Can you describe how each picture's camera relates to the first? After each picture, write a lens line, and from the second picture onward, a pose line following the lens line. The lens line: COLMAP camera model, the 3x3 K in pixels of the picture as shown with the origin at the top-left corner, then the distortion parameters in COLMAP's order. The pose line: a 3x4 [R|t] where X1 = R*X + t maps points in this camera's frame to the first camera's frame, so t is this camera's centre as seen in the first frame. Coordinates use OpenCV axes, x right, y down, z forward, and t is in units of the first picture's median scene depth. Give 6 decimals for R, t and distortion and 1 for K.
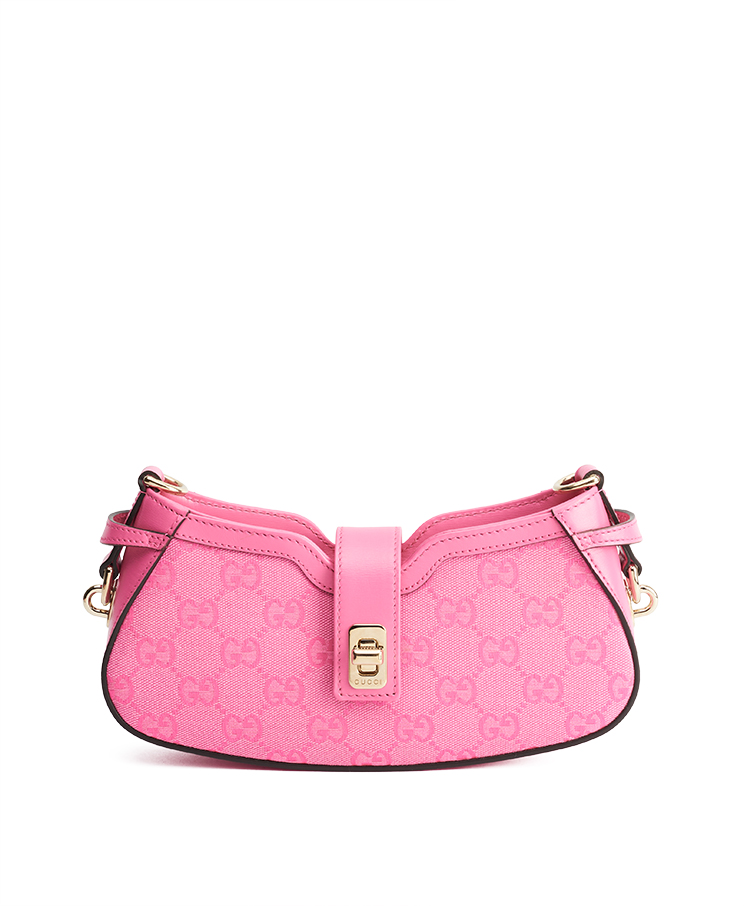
lens RADIAL K [[2090.2, 0, 368.8], [0, 2090.2, 452.7], [0, 0, 1]] dist [0.028739, 0.000000]
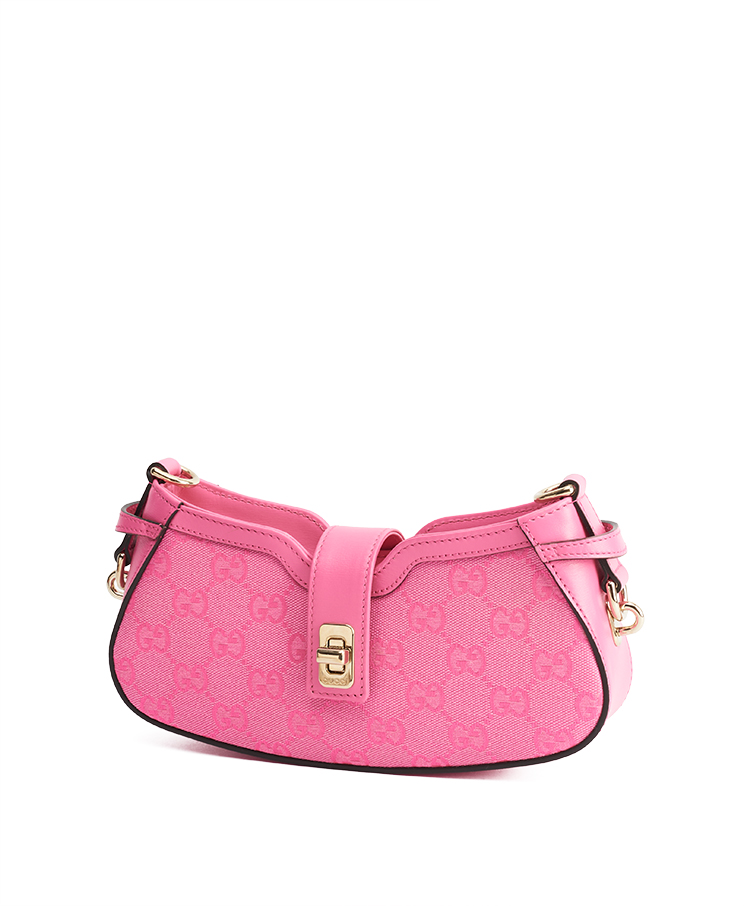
lens RADIAL K [[2090.2, 0, 372.0], [0, 2090.2, 449.2], [0, 0, 1]] dist [0.028739, 0.000000]
pose [[0.941002, 0.036550, -0.336421, 0.346412], [-0.033041, 0.999323, 0.016152, -0.018316], [0.336783, -0.004084, 0.941573, 0.060353]]
